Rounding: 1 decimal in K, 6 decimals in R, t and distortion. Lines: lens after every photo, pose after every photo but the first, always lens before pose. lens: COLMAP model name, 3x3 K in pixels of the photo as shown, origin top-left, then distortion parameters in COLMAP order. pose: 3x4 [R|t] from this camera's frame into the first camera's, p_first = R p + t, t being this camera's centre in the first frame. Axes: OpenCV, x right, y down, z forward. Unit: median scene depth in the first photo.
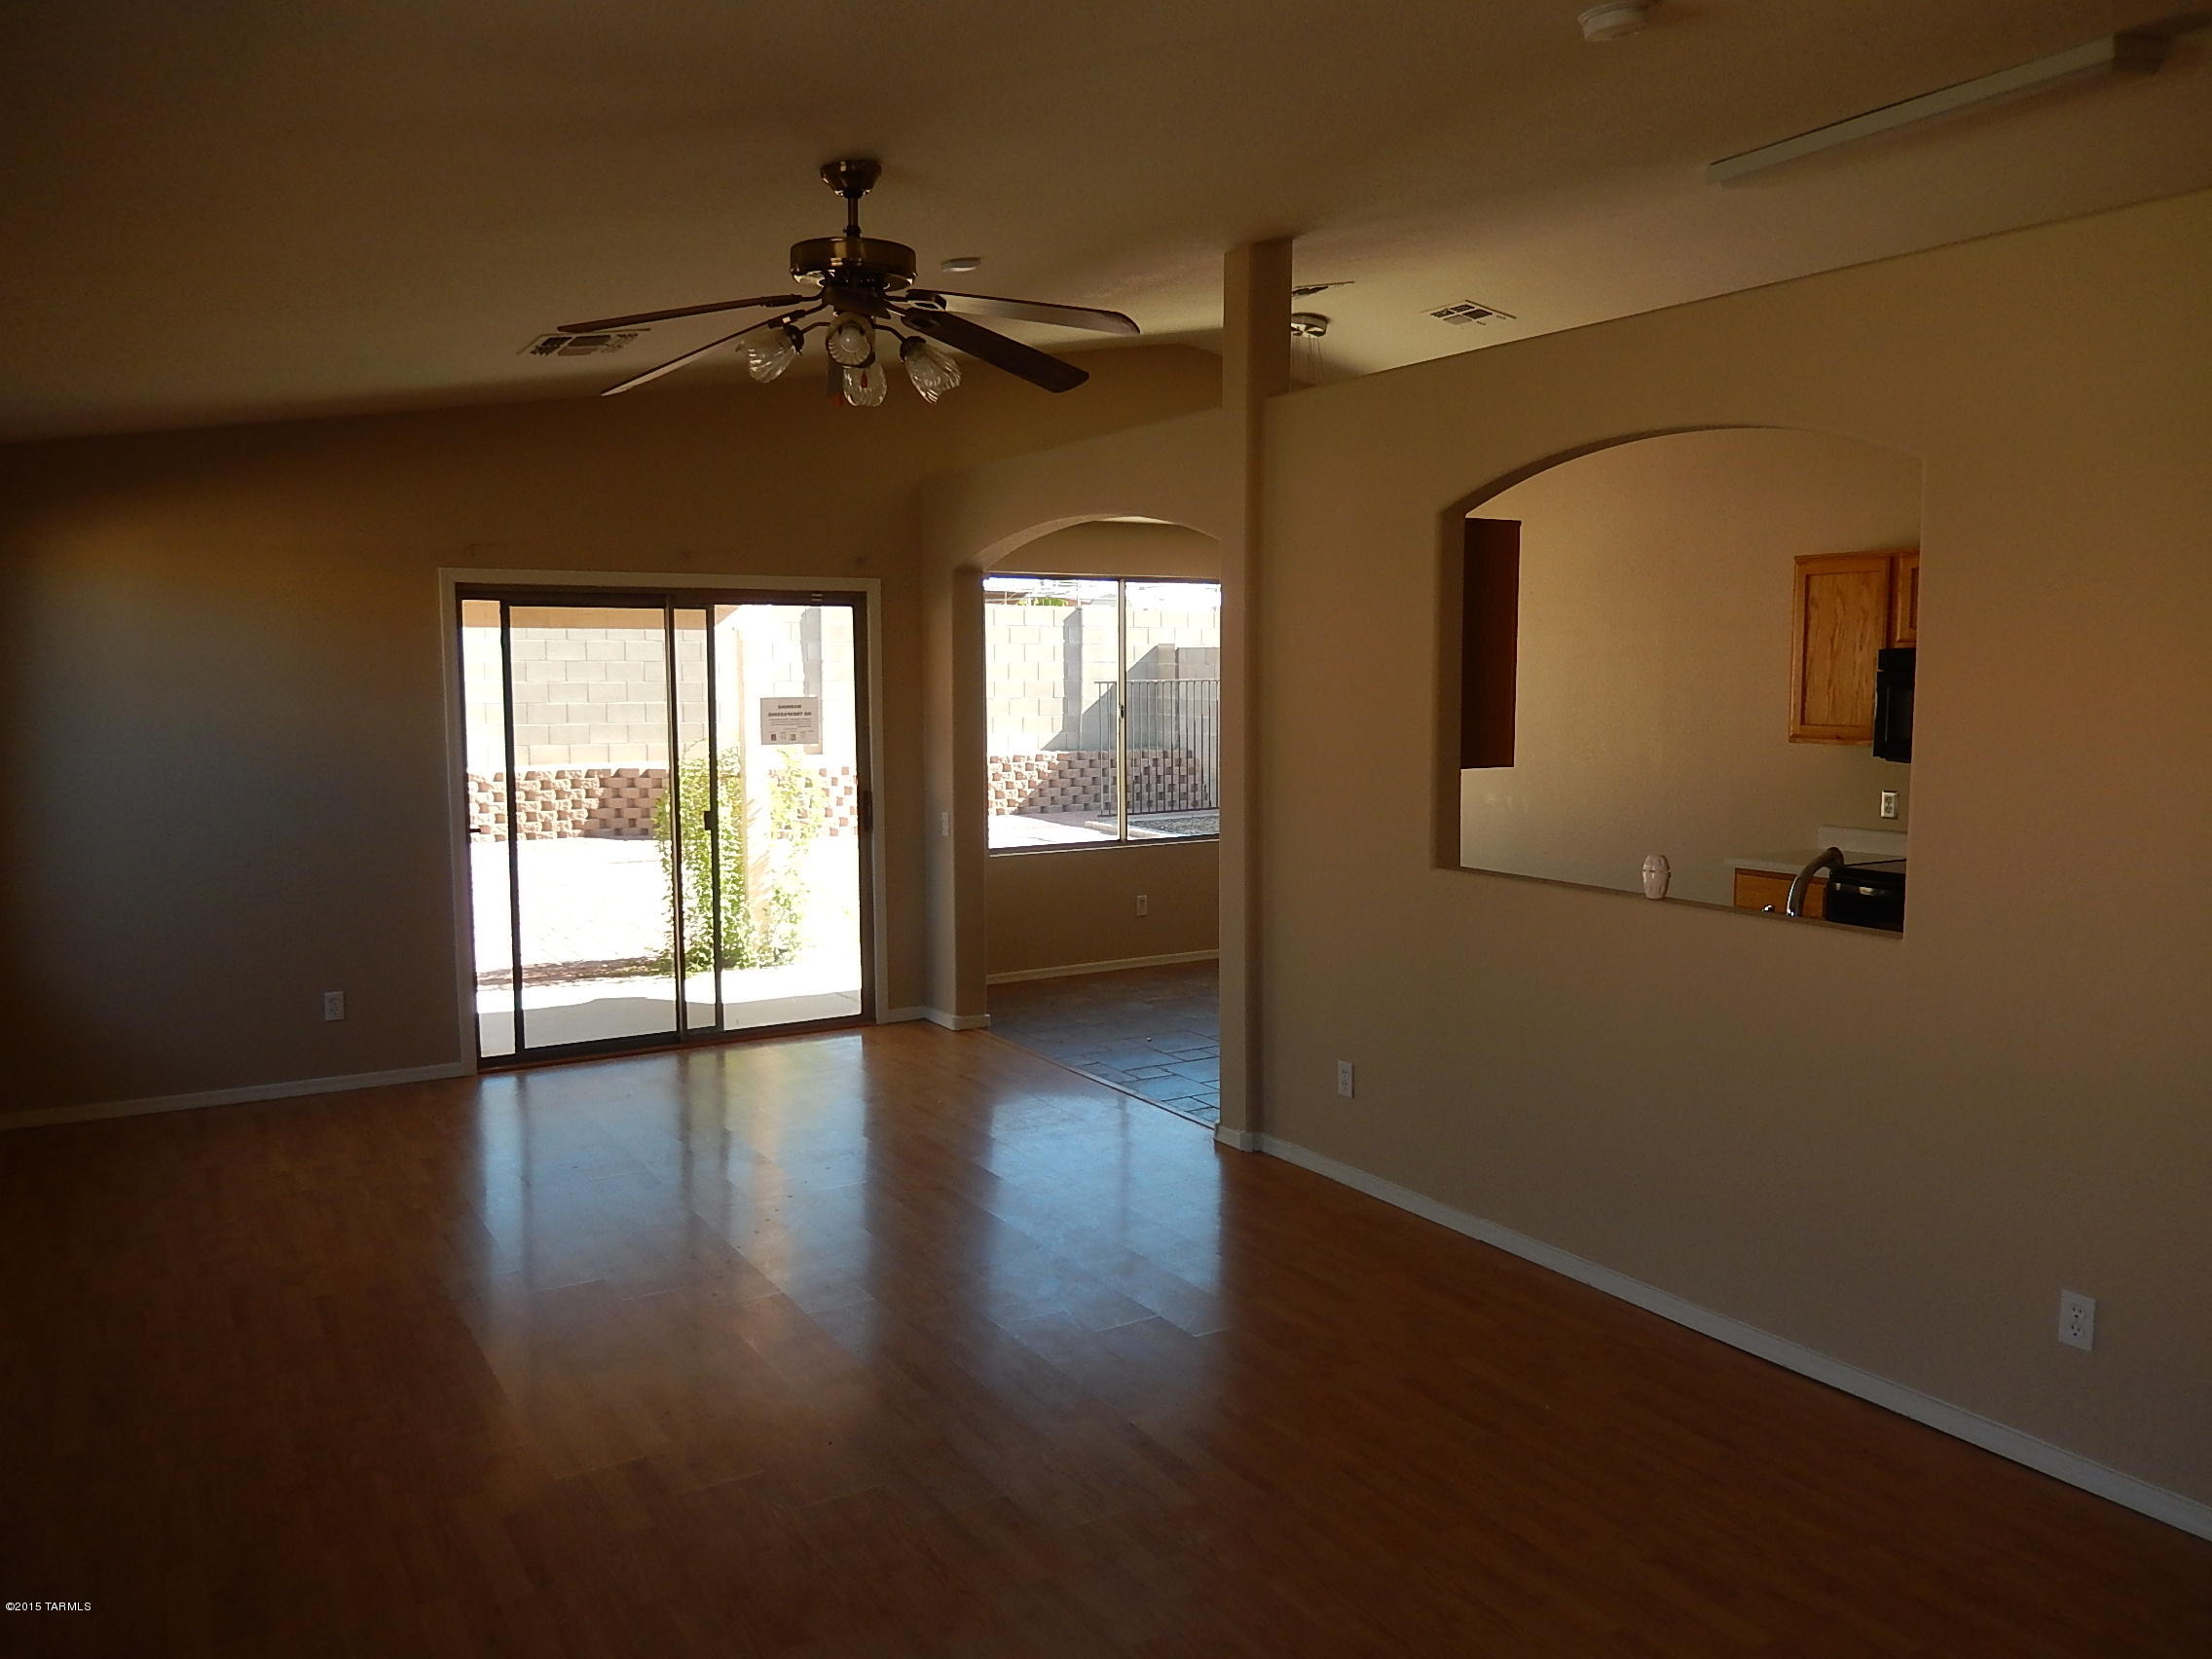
lens RADIAL K [[1652.3, 0, 1098.8], [0, 1652.3, 830.1], [0, 0, 1]] dist [-0.002596, -0.002040]
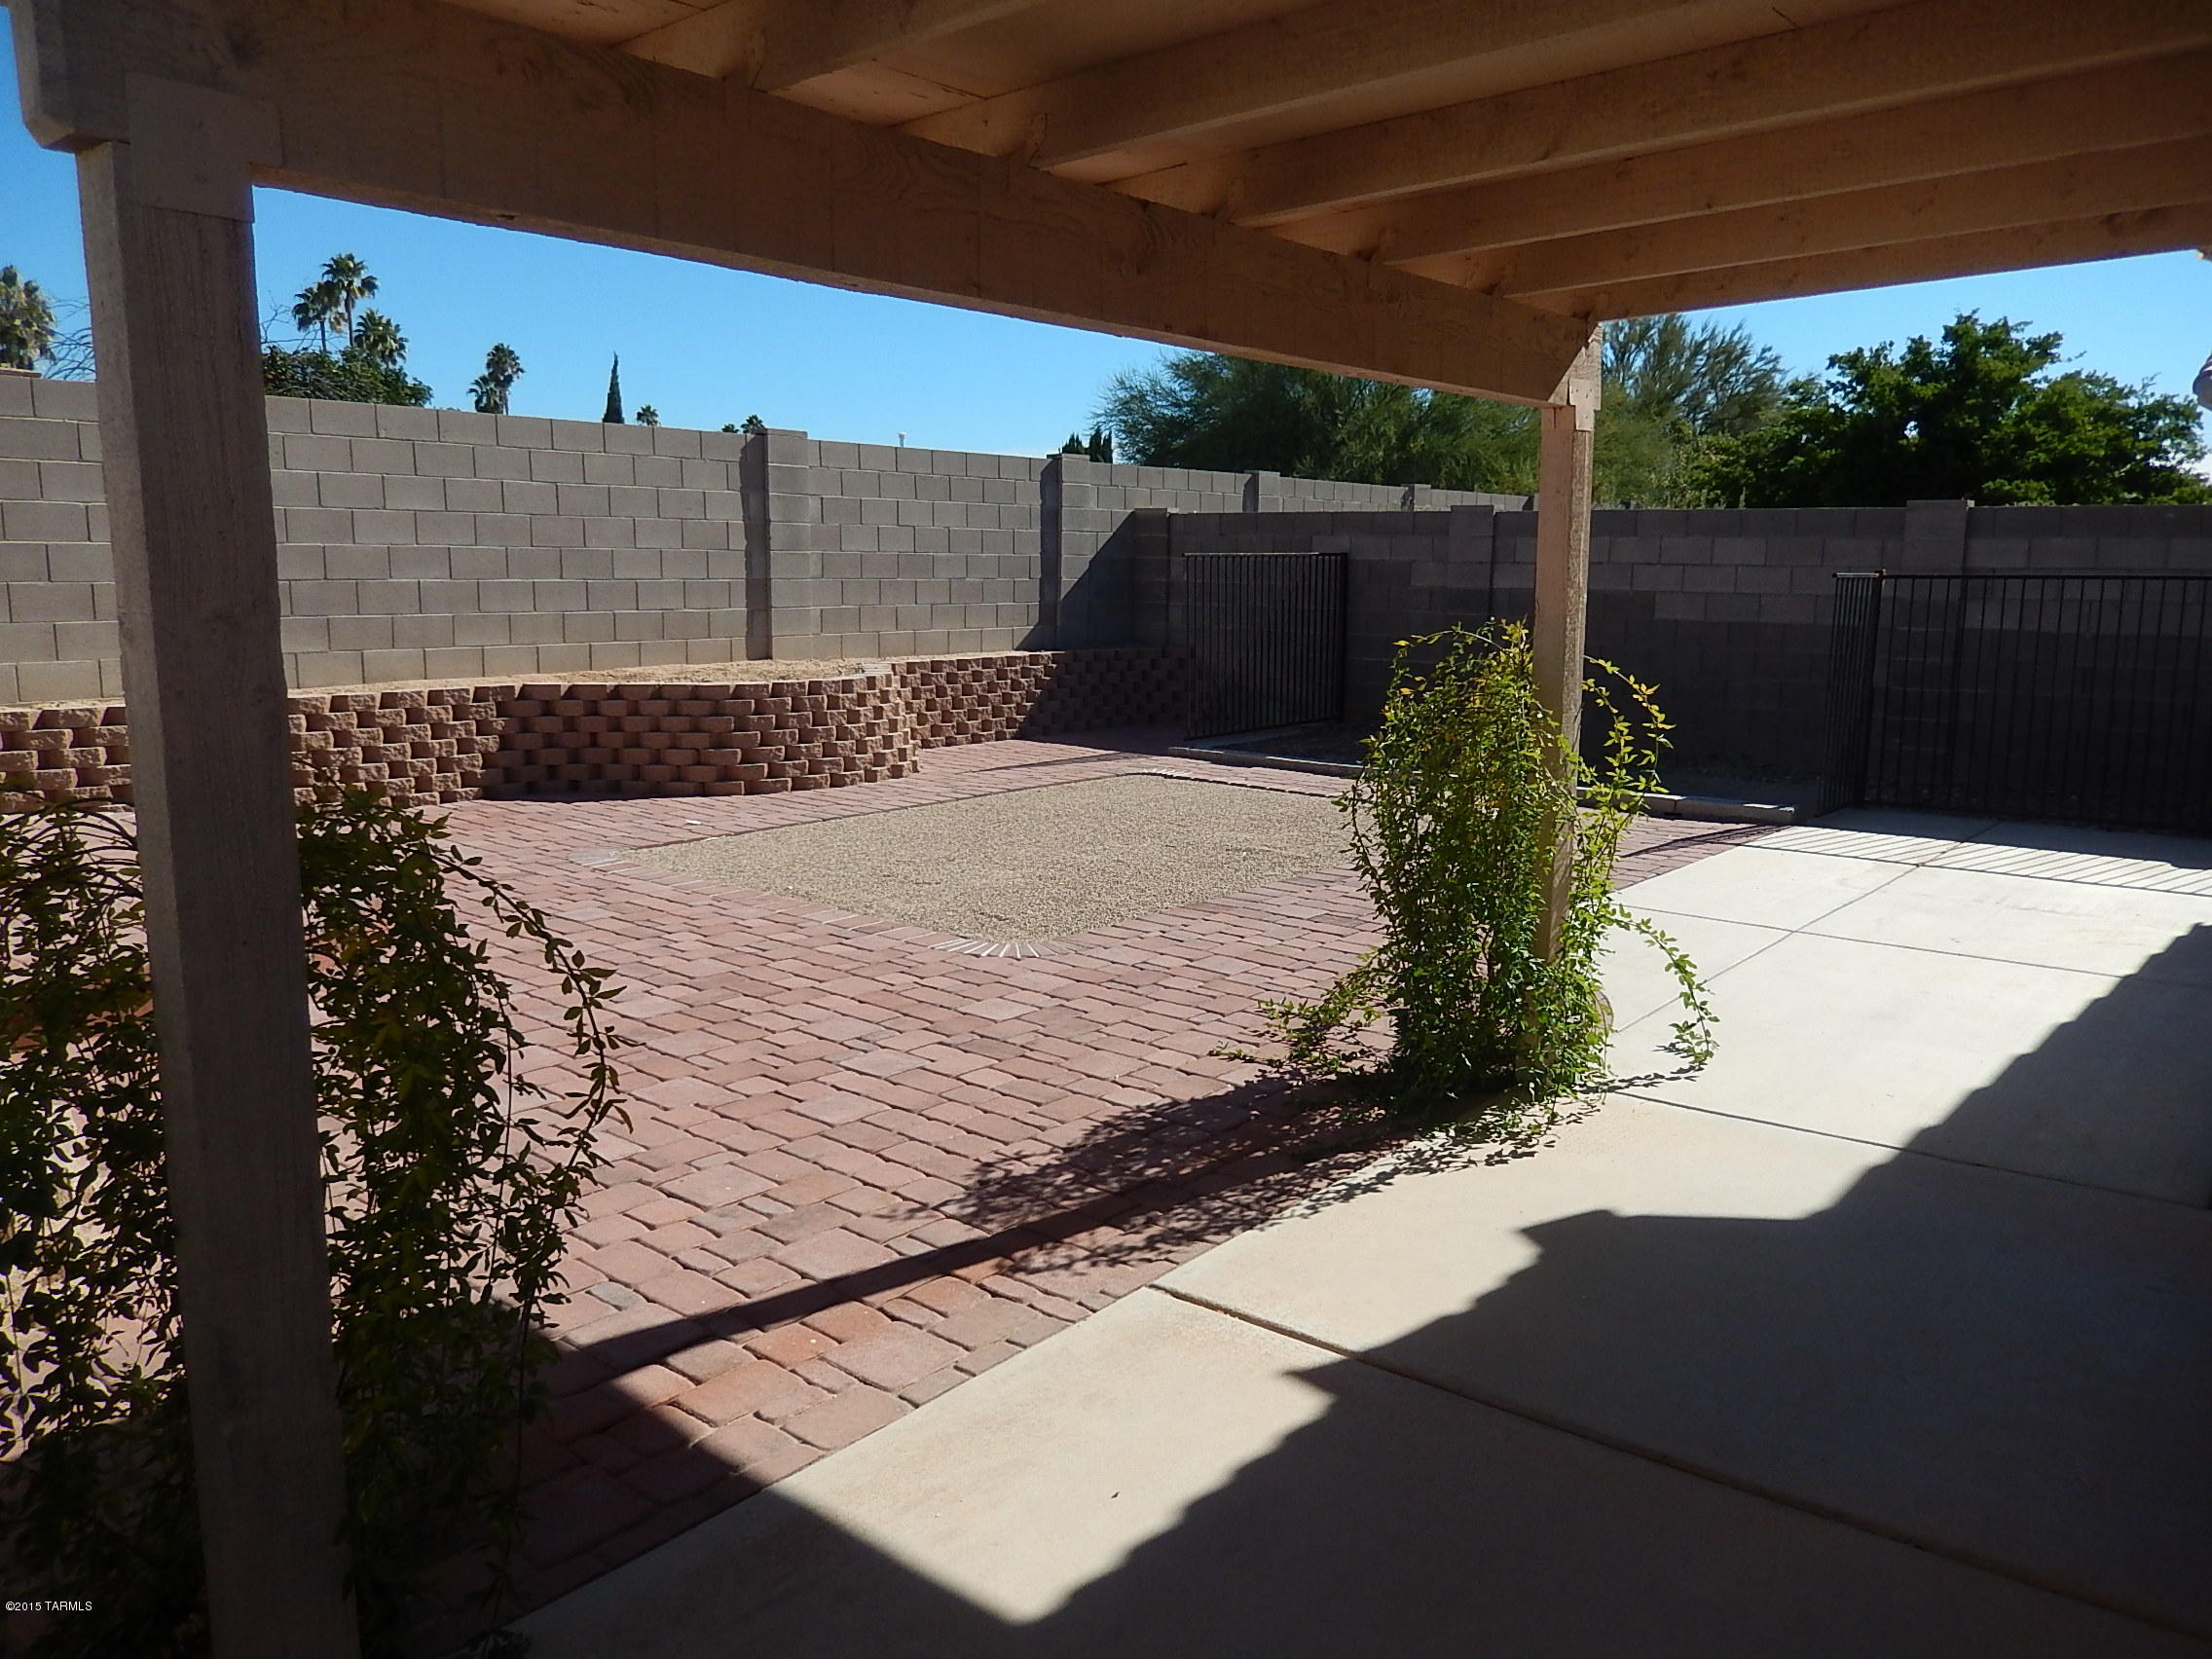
lens RADIAL K [[1652.3, 0, 1105.7], [0, 1652.3, 829.8], [0, 0, 1]] dist [-0.002596, -0.002040]
pose [[0.943724, -0.051627, 0.326679, -0.413492], [0.034158, 0.997674, 0.058989, -0.017527], [-0.328965, -0.044511, 0.943293, 0.484645]]
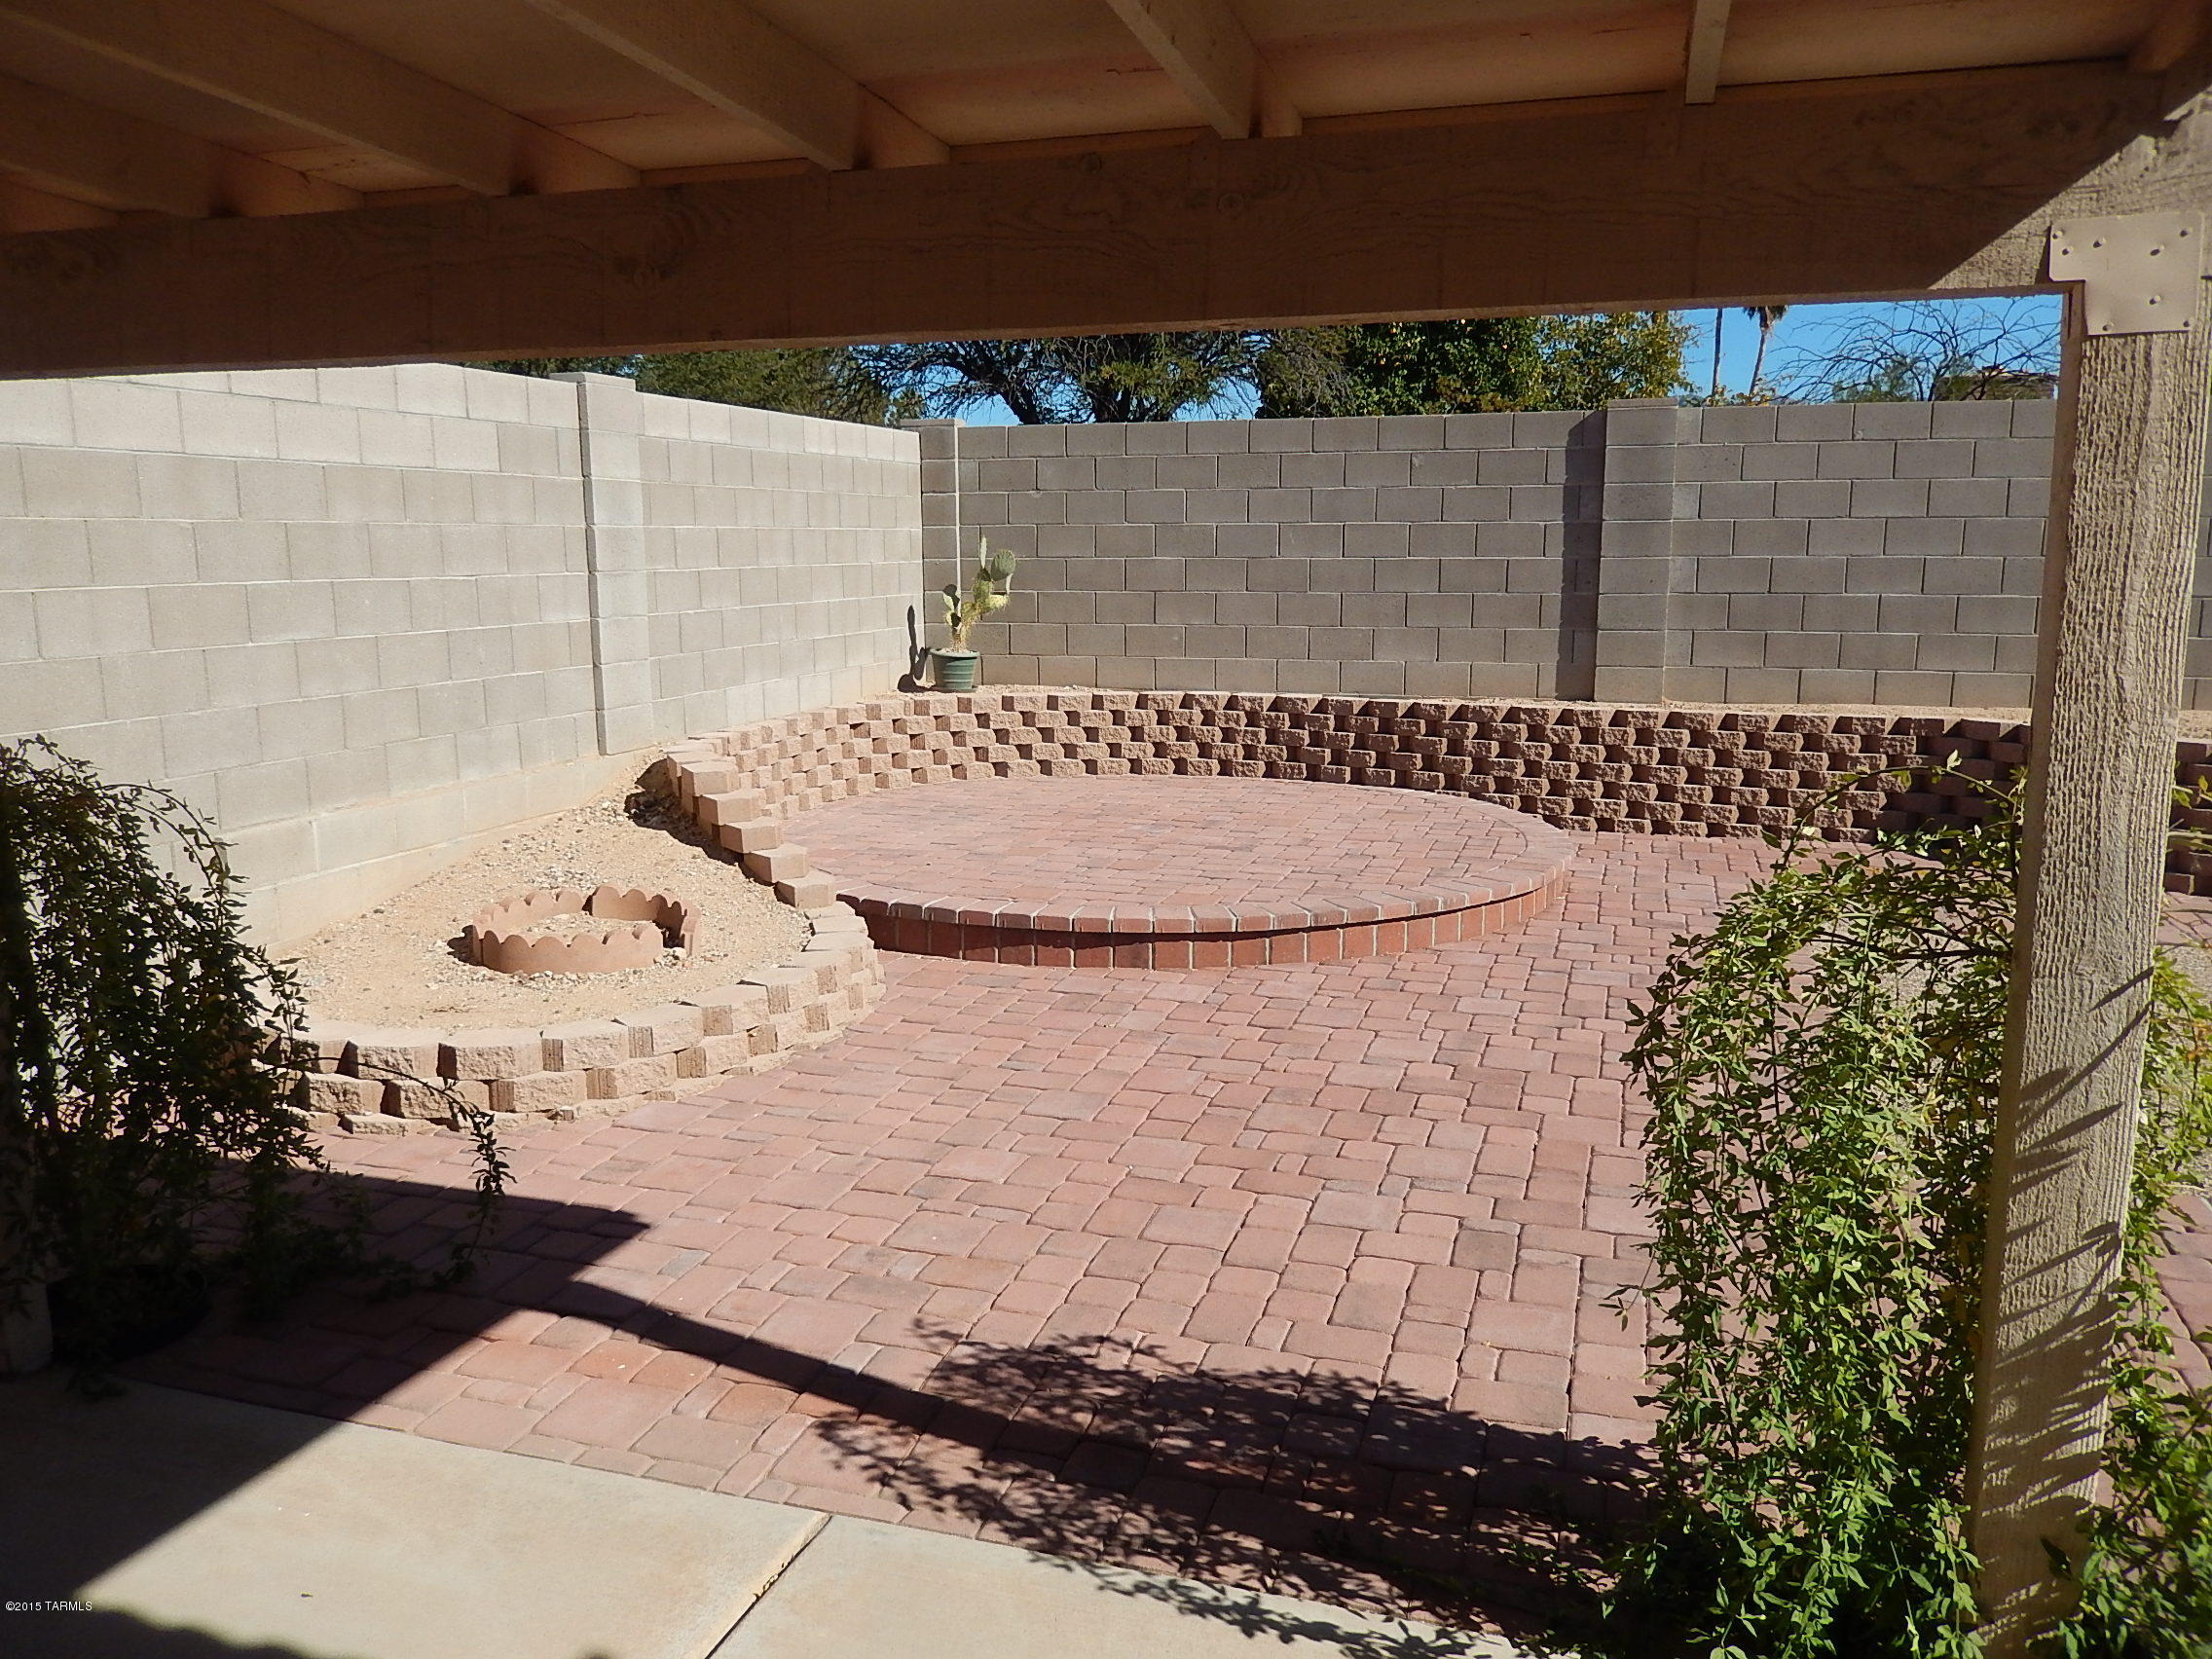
lens RADIAL K [[1652.3, 0, 1111.0], [0, 1652.3, 829.2], [0, 0, 1]] dist [-0.002596, -0.002040]
pose [[0.664162, 0.118532, -0.738132, -0.110066], [-0.076217, 0.992942, 0.090871, -0.042809], [0.743693, -0.004095, 0.668509, 0.634595]]
